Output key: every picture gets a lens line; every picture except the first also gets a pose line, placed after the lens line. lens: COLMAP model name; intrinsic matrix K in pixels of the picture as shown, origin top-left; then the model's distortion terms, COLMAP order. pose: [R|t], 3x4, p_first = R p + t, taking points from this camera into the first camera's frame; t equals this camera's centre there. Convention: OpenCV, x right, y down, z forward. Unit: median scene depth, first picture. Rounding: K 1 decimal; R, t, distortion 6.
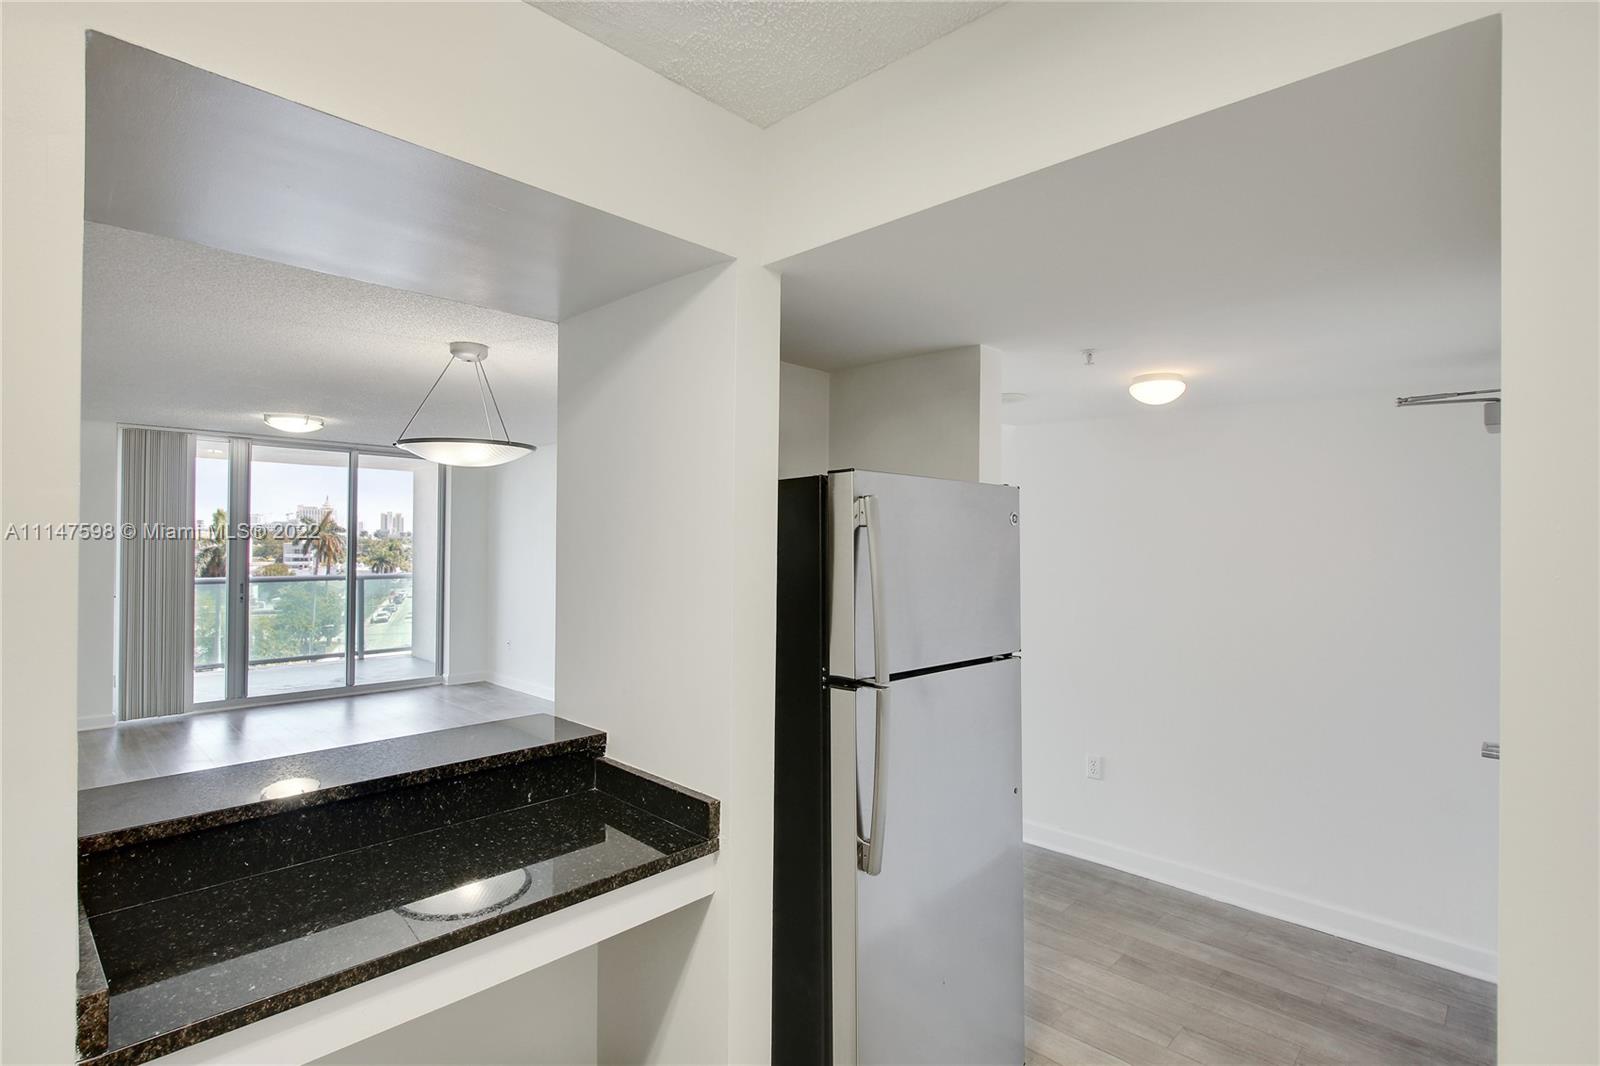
lens RADIAL K [[773.1, 0, 776.2], [0, 773.1, 529.0], [0, 0, 1]] dist [-0.001362, 0.000378]
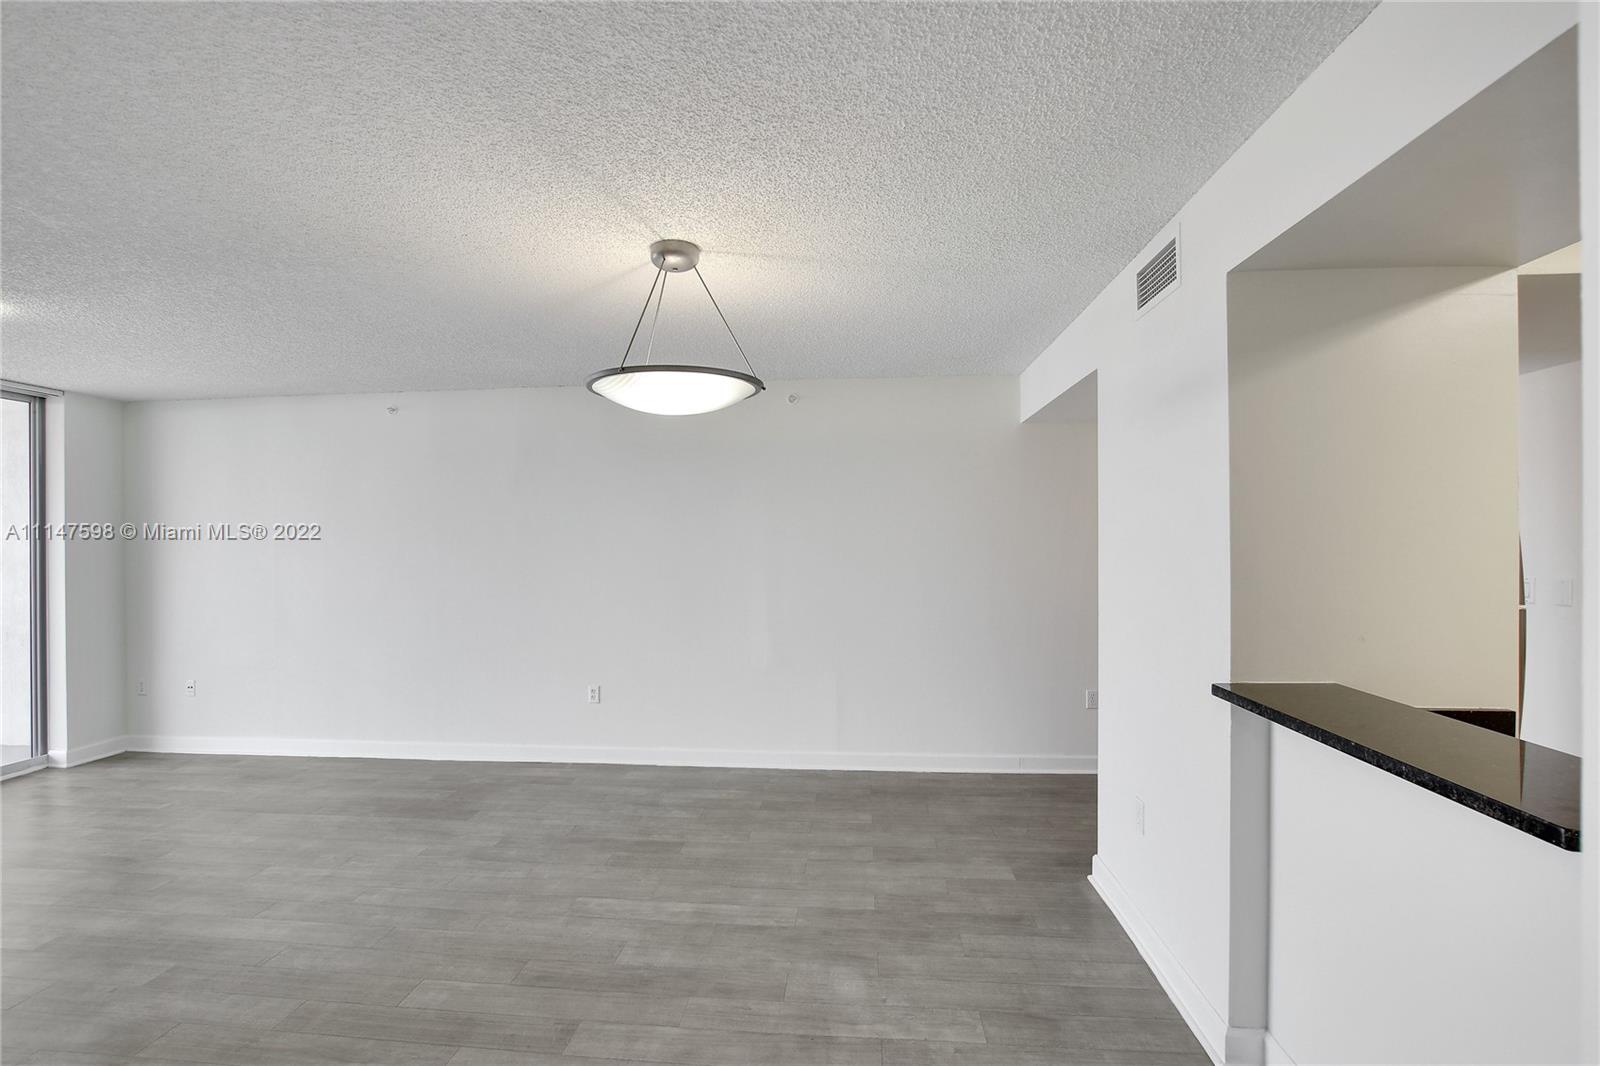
lens RADIAL K [[742.1, 0, 796.7], [0, 742.1, 541.0], [0, 0, 1]] dist [-0.034712, 0.007006]
pose [[0.765400, -0.011301, 0.643456, -0.415205], [0.002160, 0.999885, 0.014993, 0.013712], [-0.643551, -0.010086, 0.765336, 0.209818]]
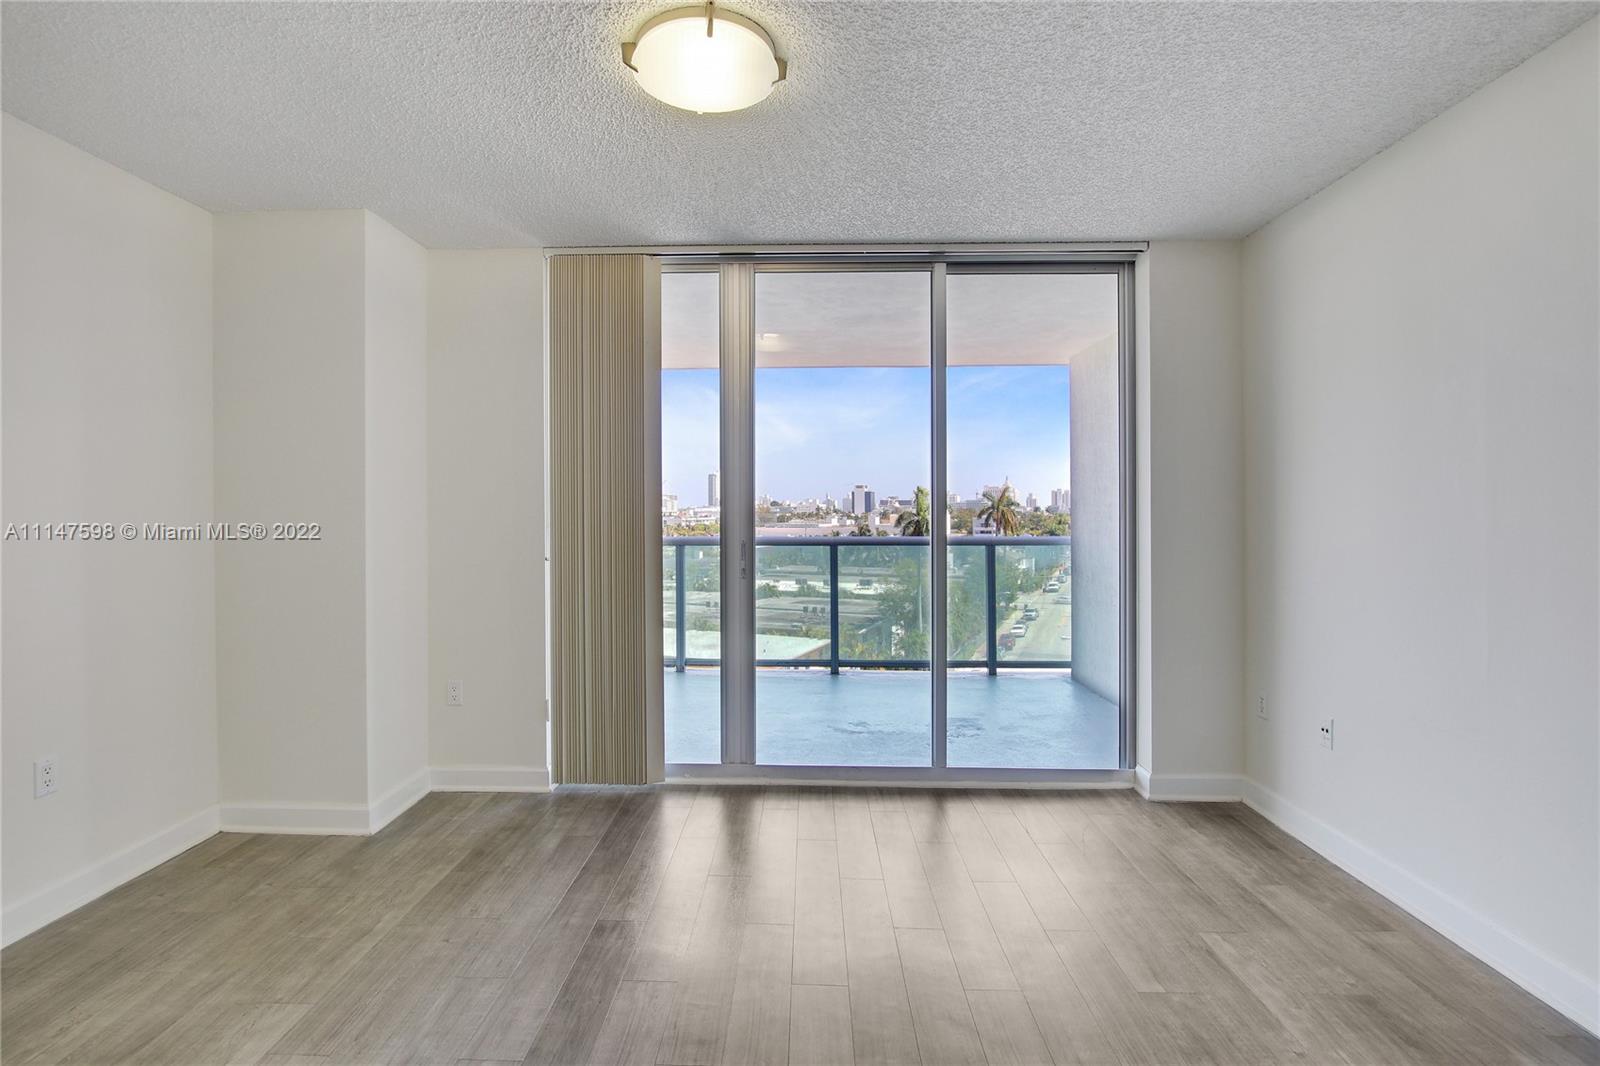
lens RADIAL K [[751.0, 0, 783.4], [0, 751.0, 513.0], [0, 0, 1]] dist [-0.011467, 0.000265]
pose [[0.684556, -0.009089, -0.728904, -0.318336], [0.017465, 0.999840, 0.003935, 0.050922], [0.728751, -0.015424, 0.684605, 0.700783]]
